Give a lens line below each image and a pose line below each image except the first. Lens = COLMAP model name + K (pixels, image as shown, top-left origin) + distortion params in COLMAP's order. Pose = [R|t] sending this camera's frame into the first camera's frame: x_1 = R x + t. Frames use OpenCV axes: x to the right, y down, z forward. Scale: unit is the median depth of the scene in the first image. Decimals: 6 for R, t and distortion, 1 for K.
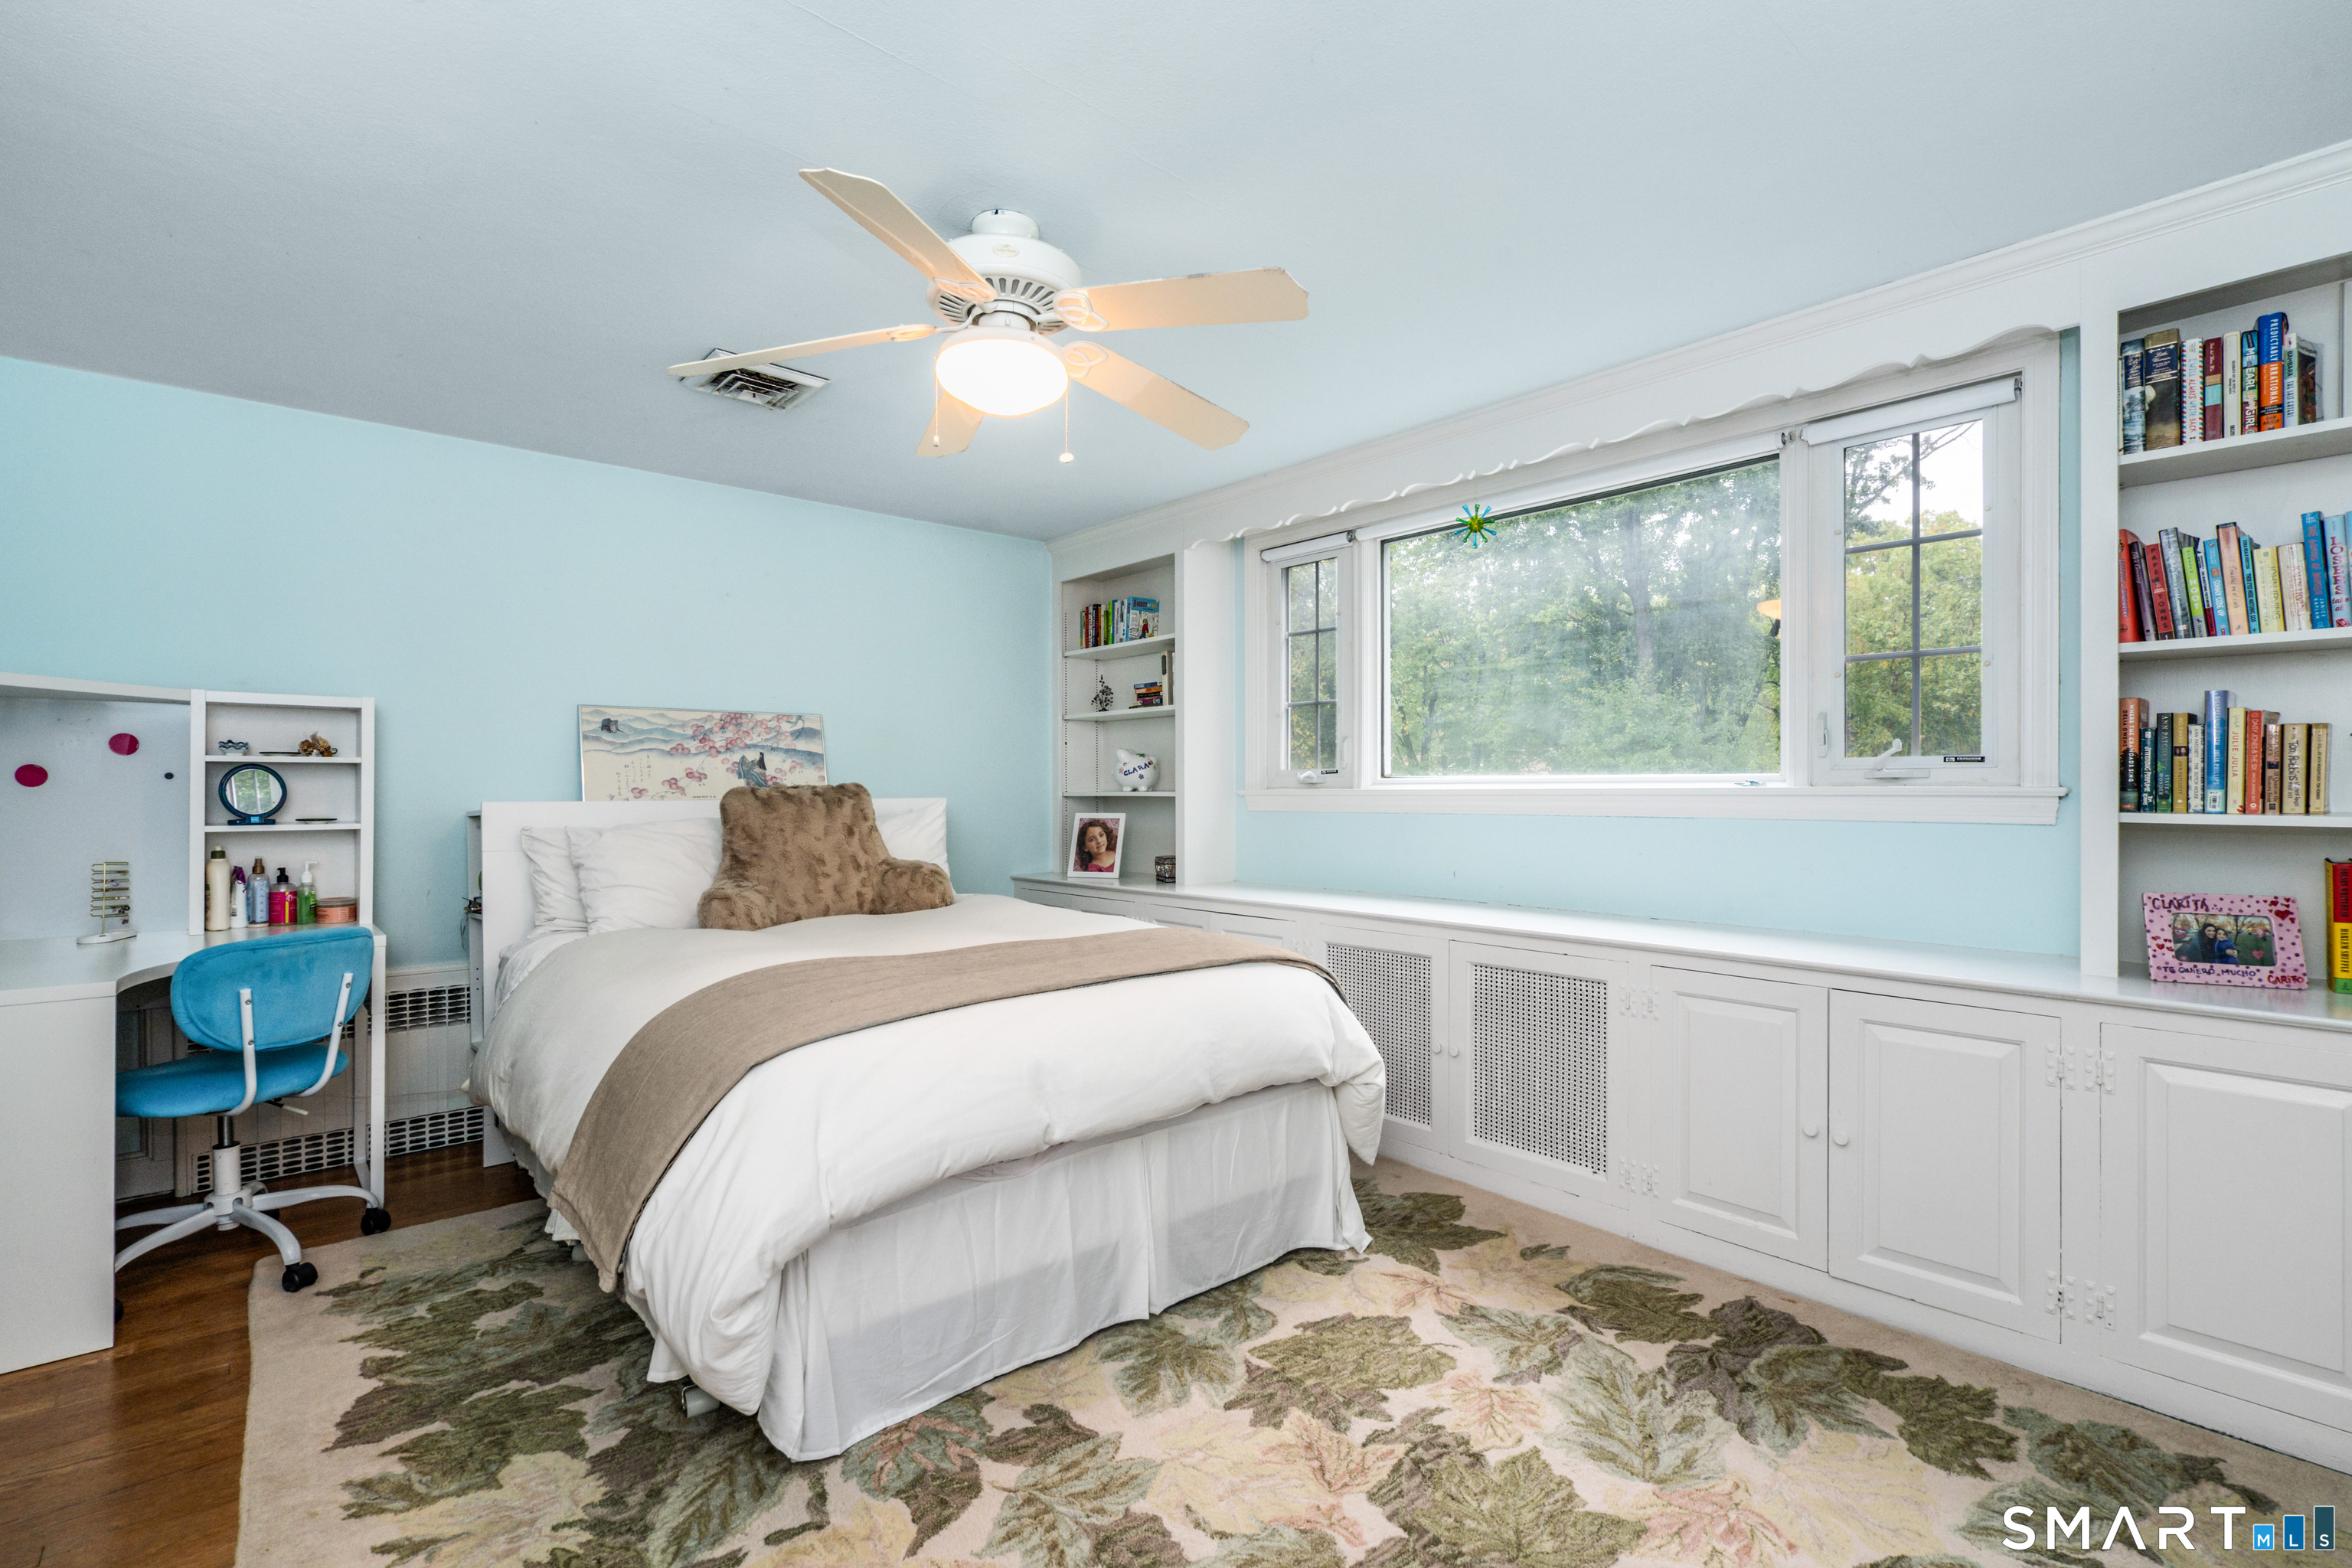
lens RADIAL K [[1074.5, 0, 1174.1], [0, 1074.5, 786.4], [0, 0, 1]] dist [0.000885, 0.000456]
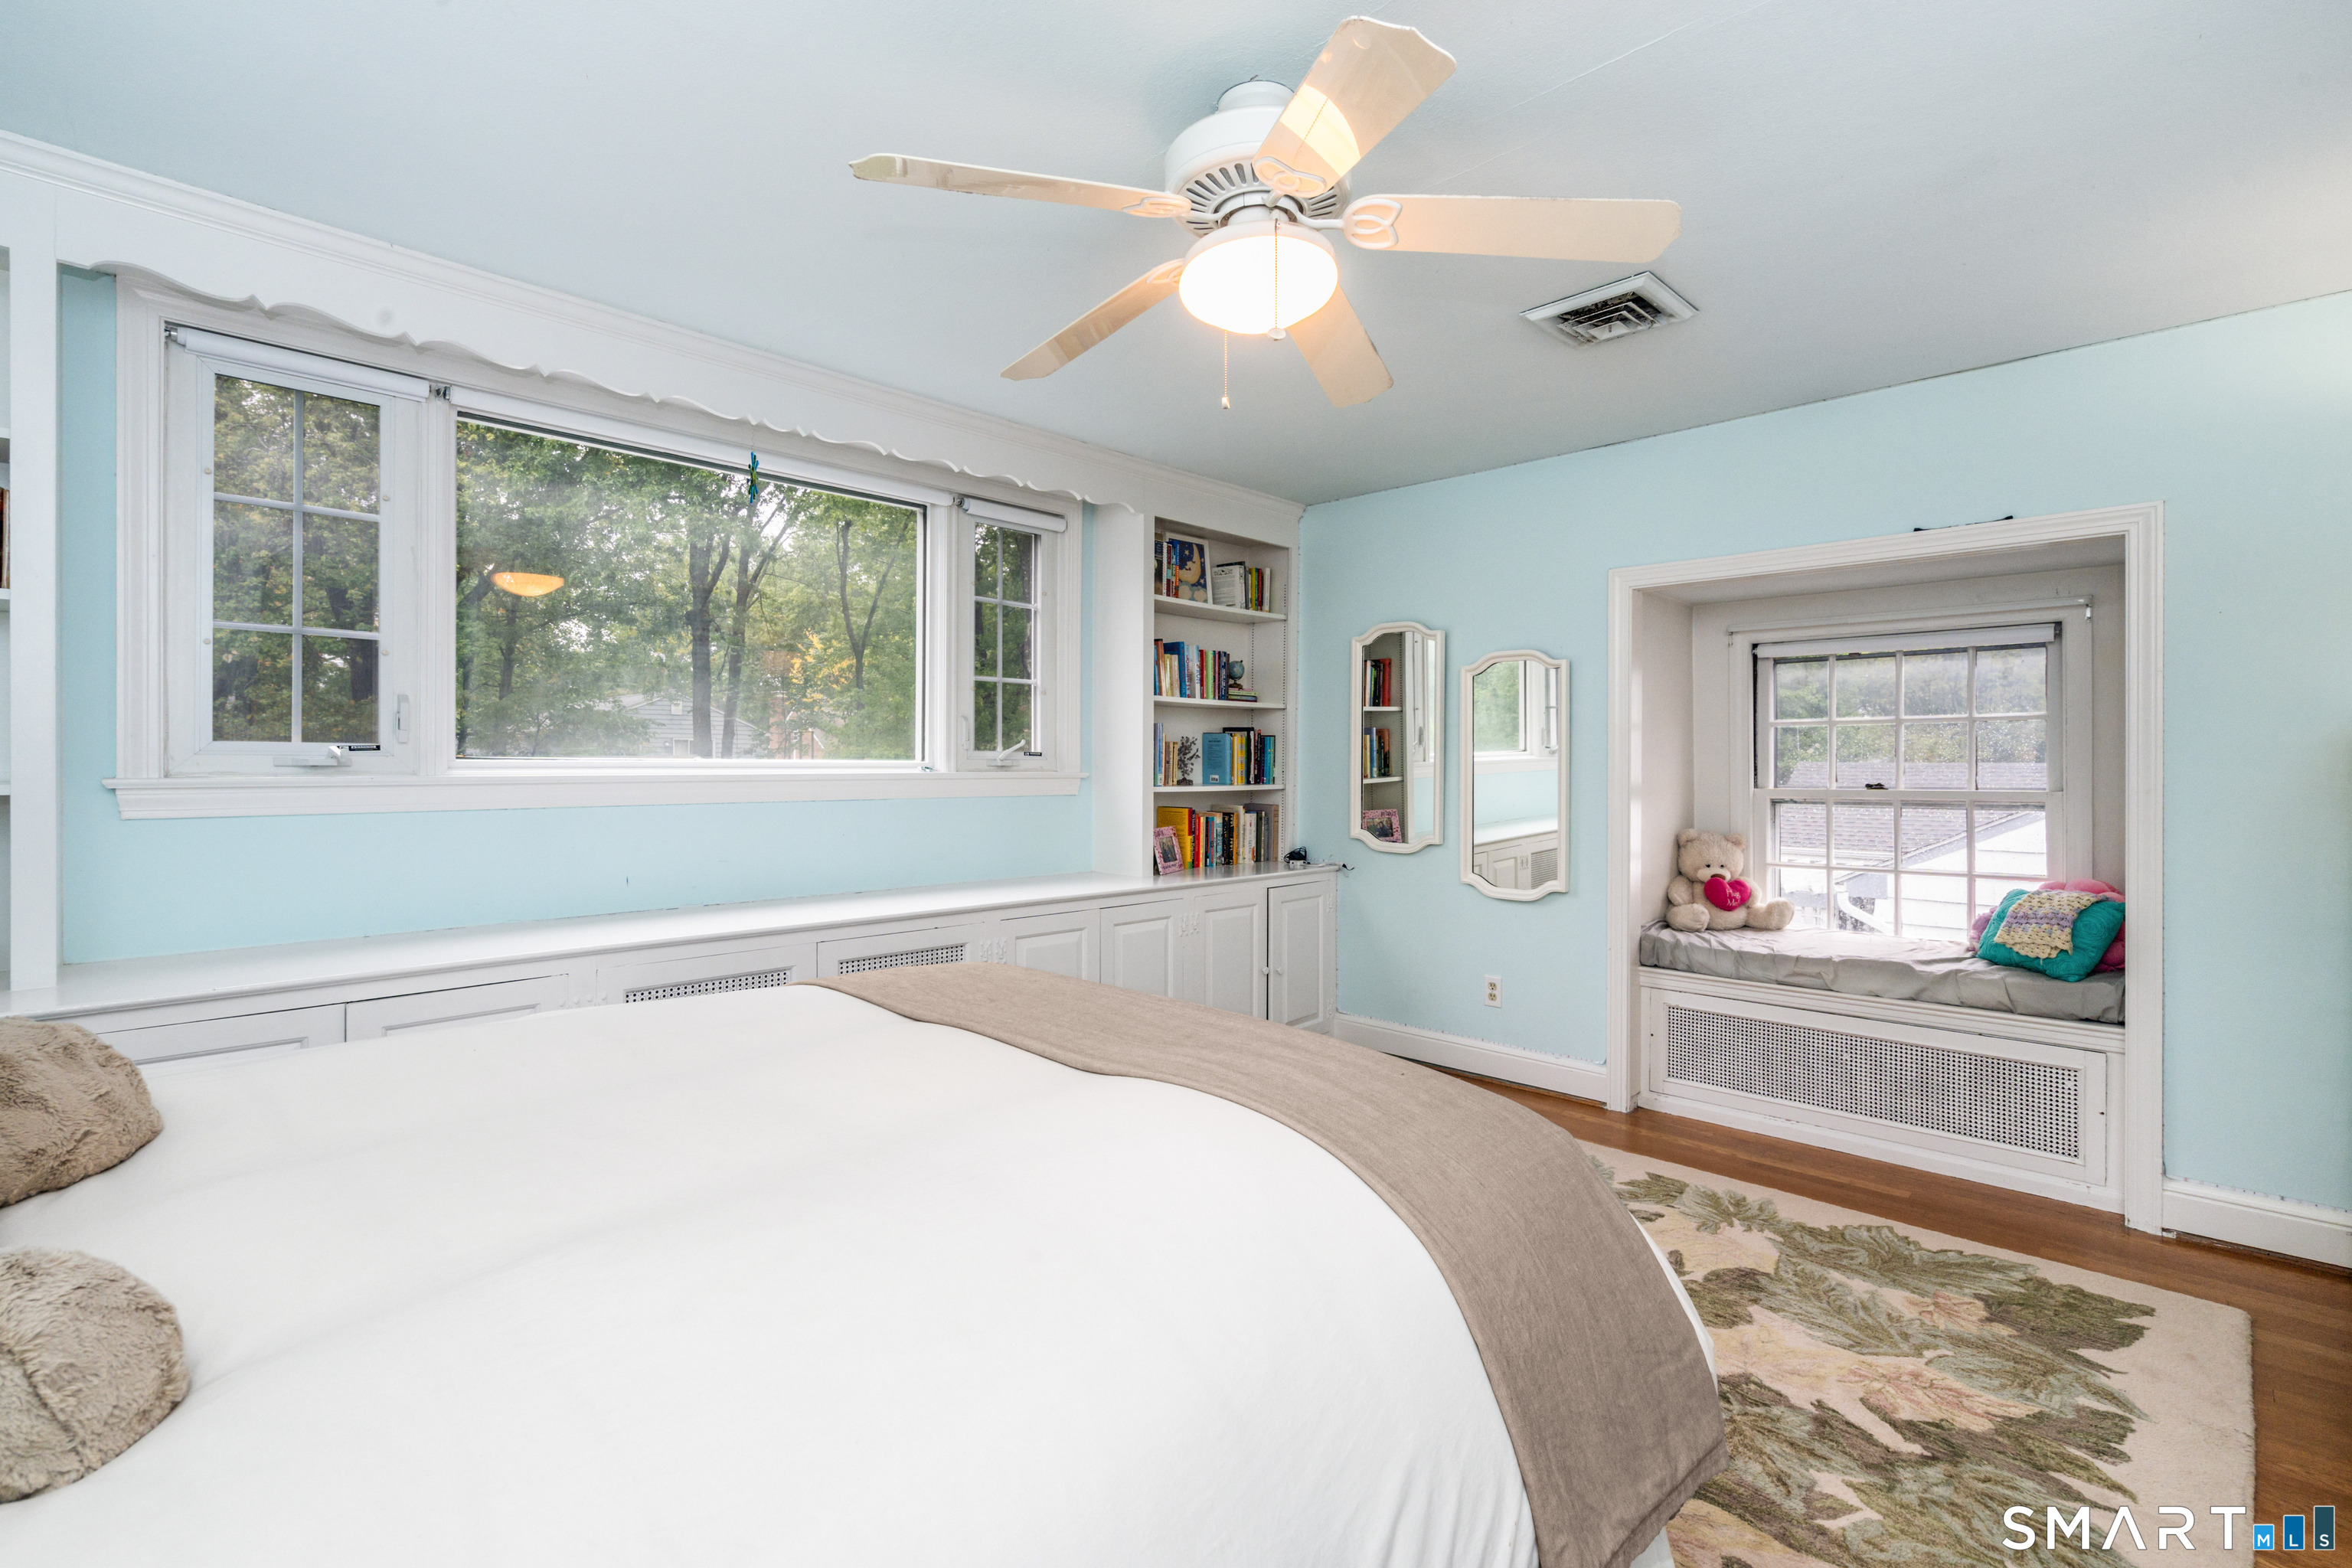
lens RADIAL K [[1074.5, 0, 1174.1], [0, 1074.5, 786.4], [0, 0, 1]] dist [0.000885, 0.000456]
pose [[-0.069855, -0.006576, 0.997535, -0.846842], [-0.000594, 0.999978, 0.006551, 0.010370], [-0.997557, -0.000135, -0.069858, 0.951254]]
